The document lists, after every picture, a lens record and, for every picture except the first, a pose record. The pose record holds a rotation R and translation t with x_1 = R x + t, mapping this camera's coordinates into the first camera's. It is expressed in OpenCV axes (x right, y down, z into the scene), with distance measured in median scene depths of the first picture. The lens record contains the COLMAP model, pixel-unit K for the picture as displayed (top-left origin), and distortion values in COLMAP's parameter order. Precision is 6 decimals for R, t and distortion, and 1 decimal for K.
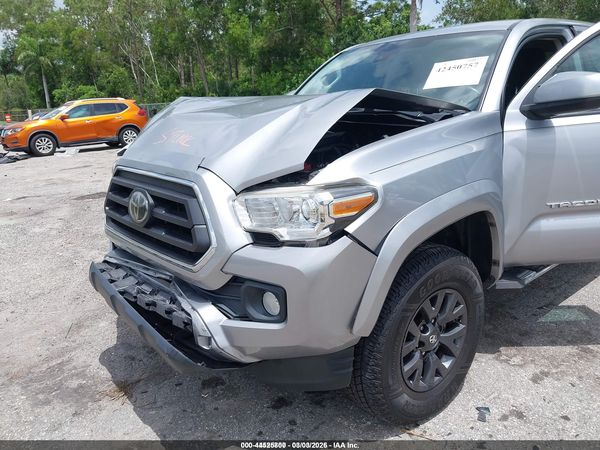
lens RADIAL K [[470.3, 0, 300.0], [0, 470.3, 225.0], [0, 0, 1]] dist [0.003290, -0.003155]
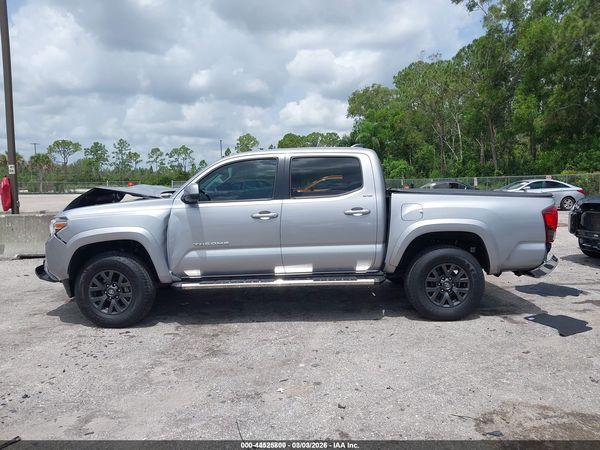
lens RADIAL K [[468.4, 0, 301.0], [0, 468.4, 225.4], [0, 0, 1]] dist [-0.001495, -0.005121]
pose [[0.777772, 0.094930, -0.621337, 0.609085], [-0.184799, 0.979375, -0.081694, -0.013235], [0.600767, 0.178361, 0.779273, -0.088804]]
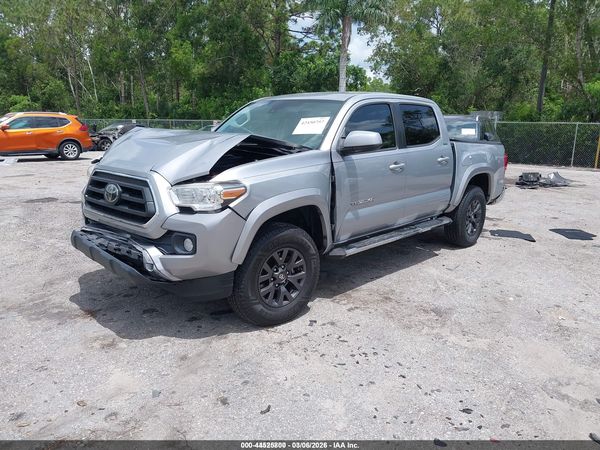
lens RADIAL K [[469.4, 0, 292.4], [0, 469.4, 223.5], [0, 0, 1]] dist [0.015664, -0.001867]
pose [[0.992163, 0.040682, 0.118140, 0.027734], [-0.034200, 0.997823, -0.056389, 0.038534], [-0.120177, 0.051907, 0.991395, -0.198384]]
